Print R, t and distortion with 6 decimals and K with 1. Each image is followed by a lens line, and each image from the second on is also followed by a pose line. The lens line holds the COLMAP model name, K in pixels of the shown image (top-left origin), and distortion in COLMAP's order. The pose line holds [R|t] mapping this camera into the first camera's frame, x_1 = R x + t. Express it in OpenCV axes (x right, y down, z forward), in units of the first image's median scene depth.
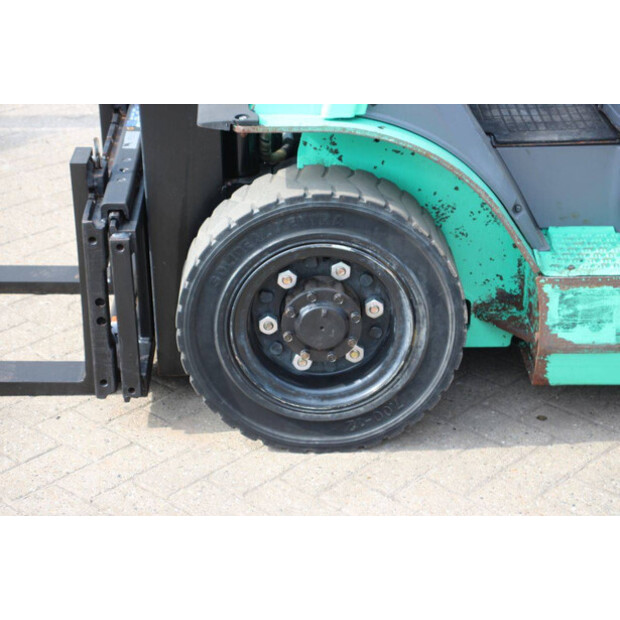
lens RADIAL K [[1445.6, 0, 313.5], [0, 1445.6, 308.3], [0, 0, 1]] dist [0.386650, 0.000000]
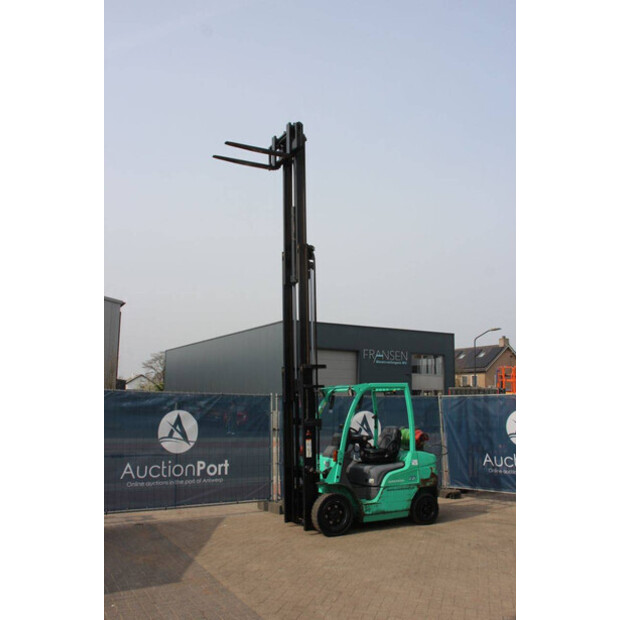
lens RADIAL K [[570.5, 0, 313.2], [0, 570.5, 314.9], [0, 0, 1]] dist [-0.080443, 0.000000]
pose [[0.893911, 0.066816, 0.443236, -1.300582], [0.198090, 0.828145, -0.524343, 0.593501], [-0.402098, 0.556517, 0.727053, -1.380373]]
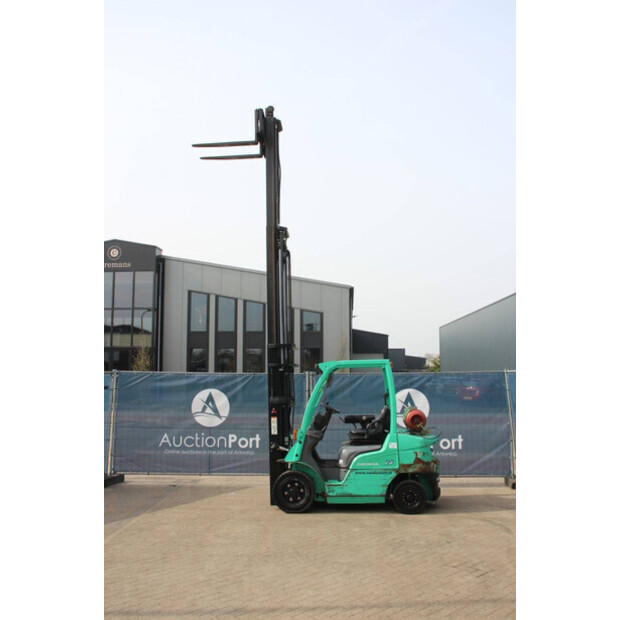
lens RADIAL K [[570.5, 0, 310.1], [0, 570.5, 310.3], [0, 0, 1]] dist [-0.080443, 0.000000]
pose [[0.995839, -0.021491, -0.088560, 0.333336], [-0.030095, 0.839718, -0.542189, 0.724384], [0.086018, 0.542598, 0.835577, -1.666330]]
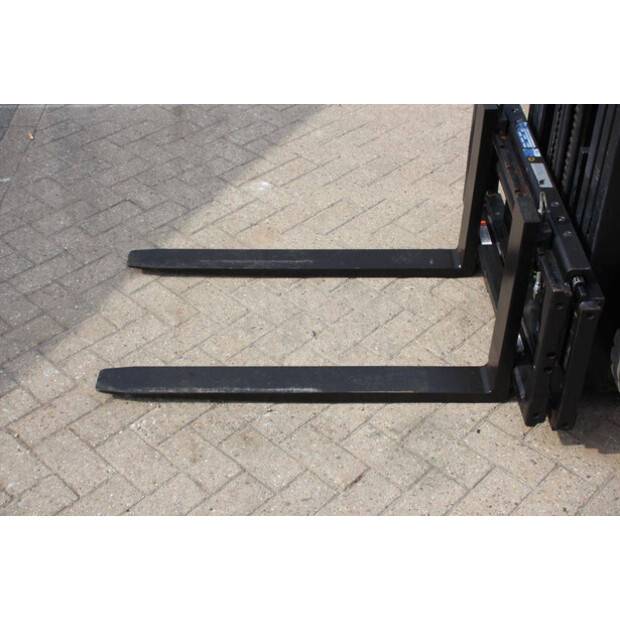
lens RADIAL K [[869.2, 0, 311.5], [0, 869.2, 307.8], [0, 0, 1]] dist [0.003066, 0.000000]
pose [[0.999840, 0.000407, -0.017889, -0.310941], [0.003651, 0.974073, 0.226205, -0.182721], [0.017518, -0.226234, 0.973915, 0.386865]]
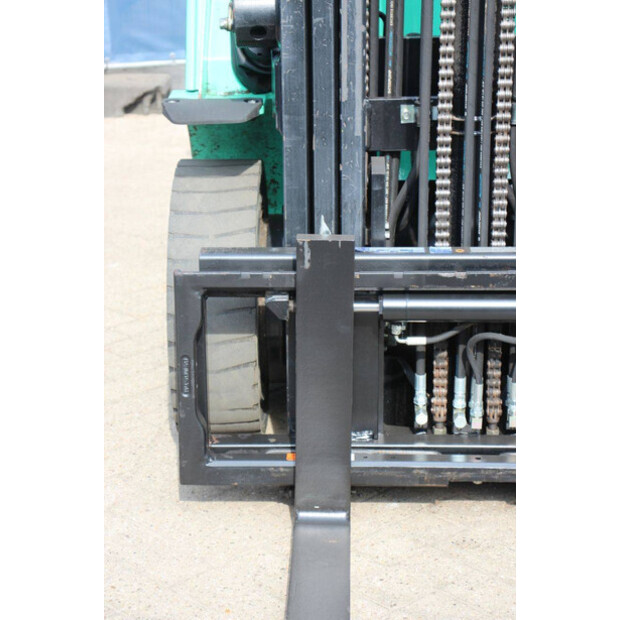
lens RADIAL K [[1445.6, 0, 309.6], [0, 1445.6, 307.8], [0, 0, 1]] dist [0.386650, 0.000000]
pose [[0.042706, -0.319697, 0.946557, -0.965120], [0.442795, 0.855347, 0.268914, -0.378706], [-0.895605, 0.407646, 0.178089, 1.062642]]
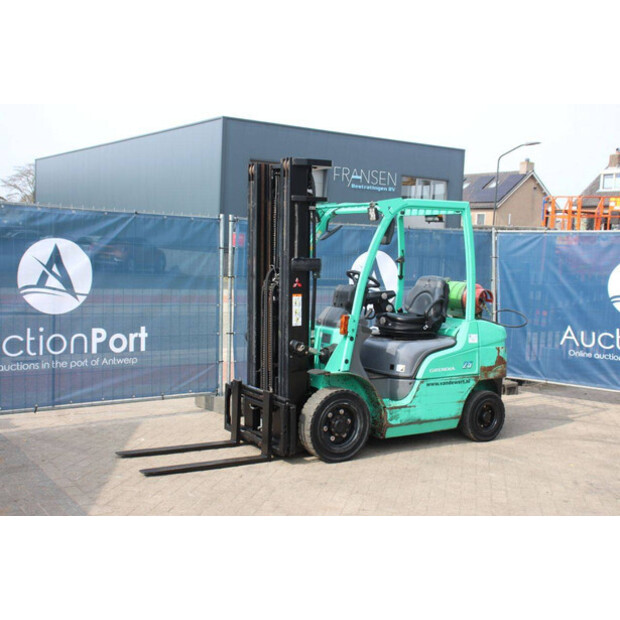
lens RADIAL K [[785.5, 0, 312.2], [0, 785.5, 306.0], [0, 0, 1]] dist [0.031380, 0.000000]
pose [[0.854196, -0.014657, 0.519744, -1.132579], [0.201973, 0.930459, -0.305701, 0.336929], [-0.479120, 0.366103, 0.797755, -0.752558]]
